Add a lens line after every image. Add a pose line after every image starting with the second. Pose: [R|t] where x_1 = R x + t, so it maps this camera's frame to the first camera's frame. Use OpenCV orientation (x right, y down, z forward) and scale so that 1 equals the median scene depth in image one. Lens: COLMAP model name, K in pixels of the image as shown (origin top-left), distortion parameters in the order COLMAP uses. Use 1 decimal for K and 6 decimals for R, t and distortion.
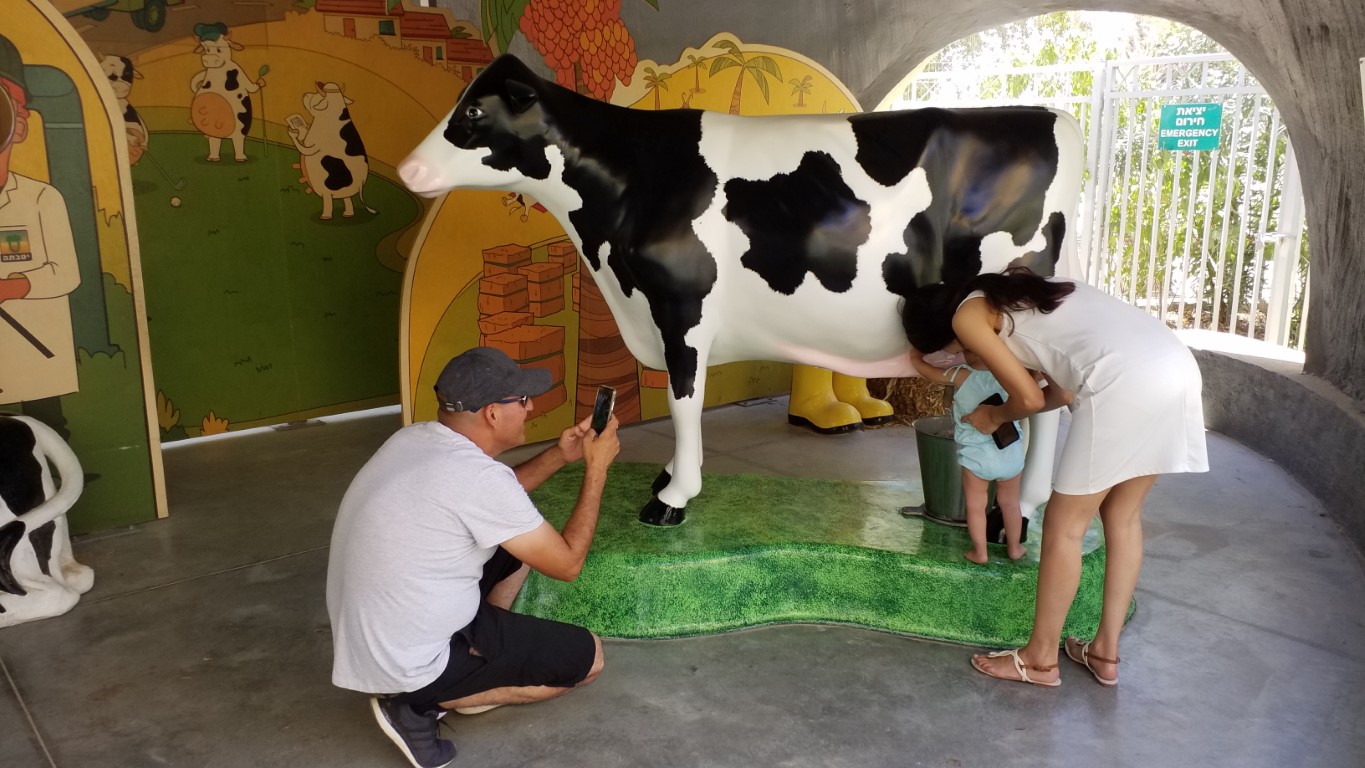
lens RADIAL K [[1088.2, 0, 681.9], [0, 1088.2, 383.9], [0, 0, 1]] dist [-0.000022, 0.000376]
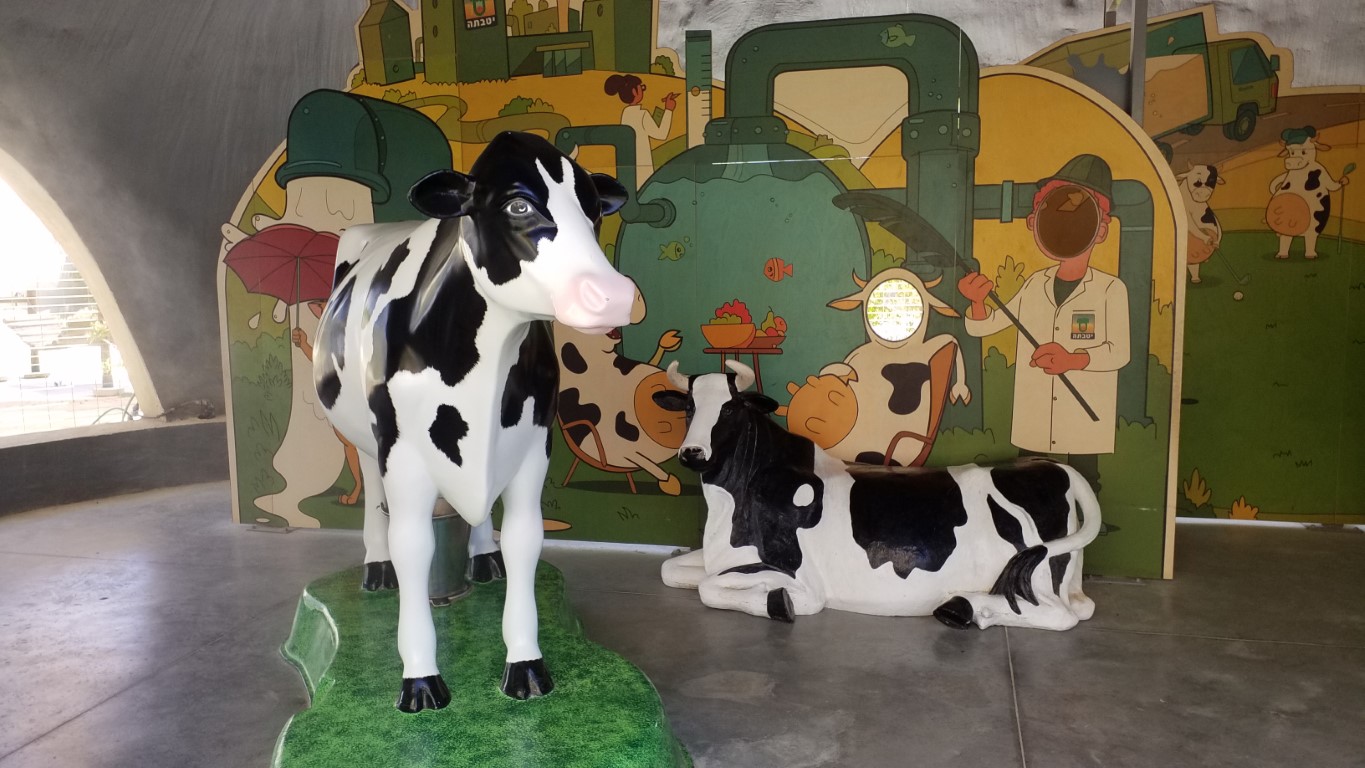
lens RADIAL K [[1088.2, 0, 682.3], [0, 1088.2, 384.5], [0, 0, 1]] dist [-0.000022, 0.000376]
pose [[0.586864, 0.094726, -0.804125, 0.102093], [-0.163144, 0.986598, -0.002844, 0.012813], [0.793079, 0.132858, 0.594453, -0.067929]]
